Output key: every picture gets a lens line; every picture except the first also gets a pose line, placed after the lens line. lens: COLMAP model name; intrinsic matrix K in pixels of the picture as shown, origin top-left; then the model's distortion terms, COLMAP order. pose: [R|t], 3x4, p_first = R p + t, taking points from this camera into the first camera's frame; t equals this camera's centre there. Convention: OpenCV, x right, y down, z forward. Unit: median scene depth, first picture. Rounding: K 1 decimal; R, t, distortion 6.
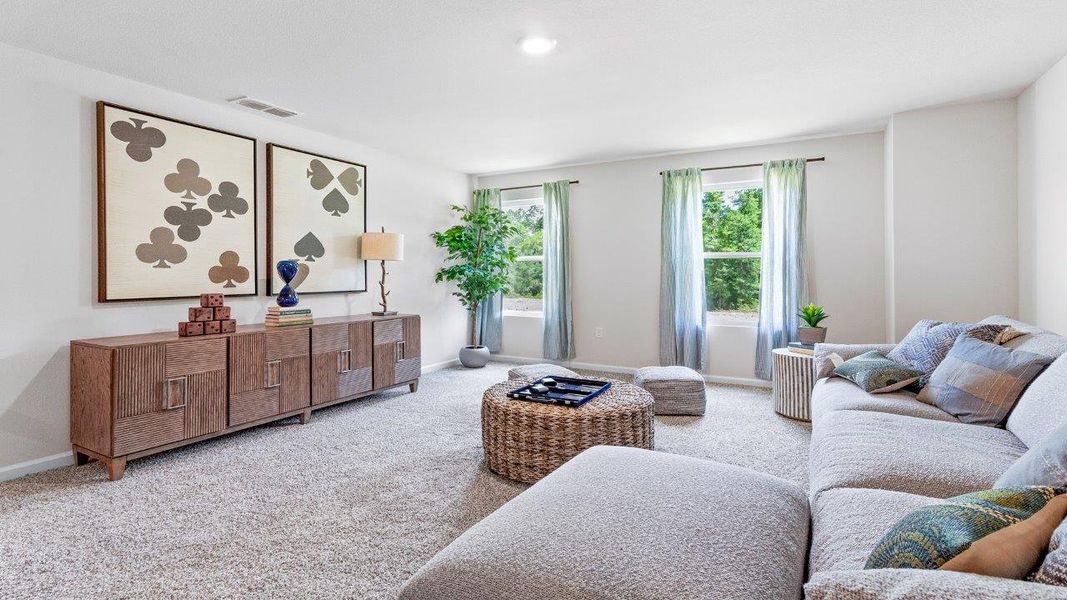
lens RADIAL K [[509.0, 0, 532.6], [0, 509.0, 301.9], [0, 0, 1]] dist [0.000591, 0.000397]
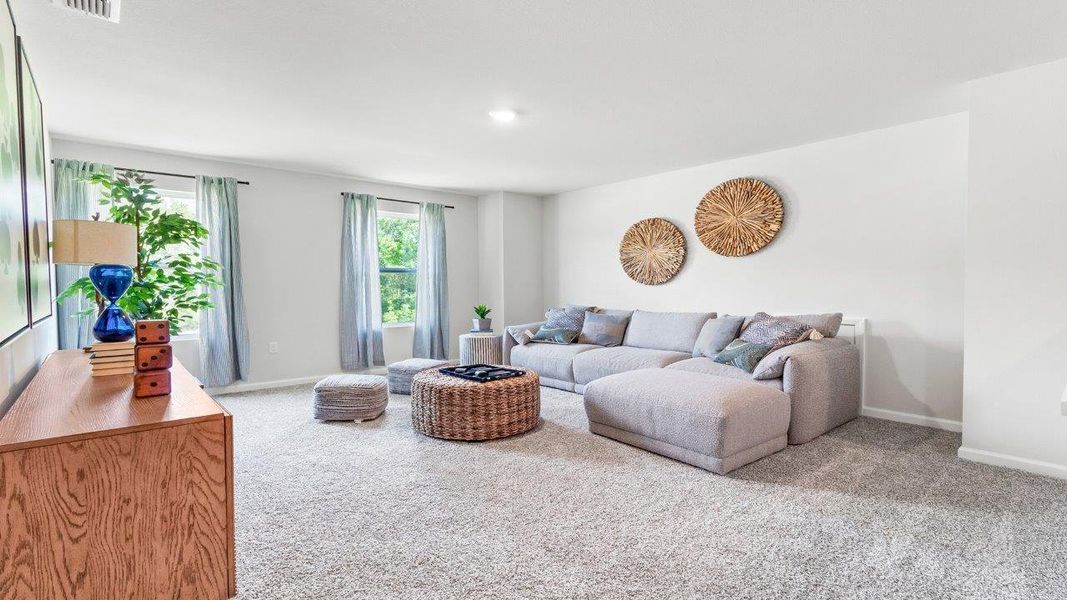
lens RADIAL K [[499.2, 0, 533.5], [0, 499.2, 300.0], [0, 0, 1]] dist [-0.000950, 0.000663]
pose [[0.341793, -0.020783, 0.939545, -0.649366], [0.061792, 0.998089, -0.000401, 0.002852], [-0.937741, 0.058193, 0.342424, 0.266407]]
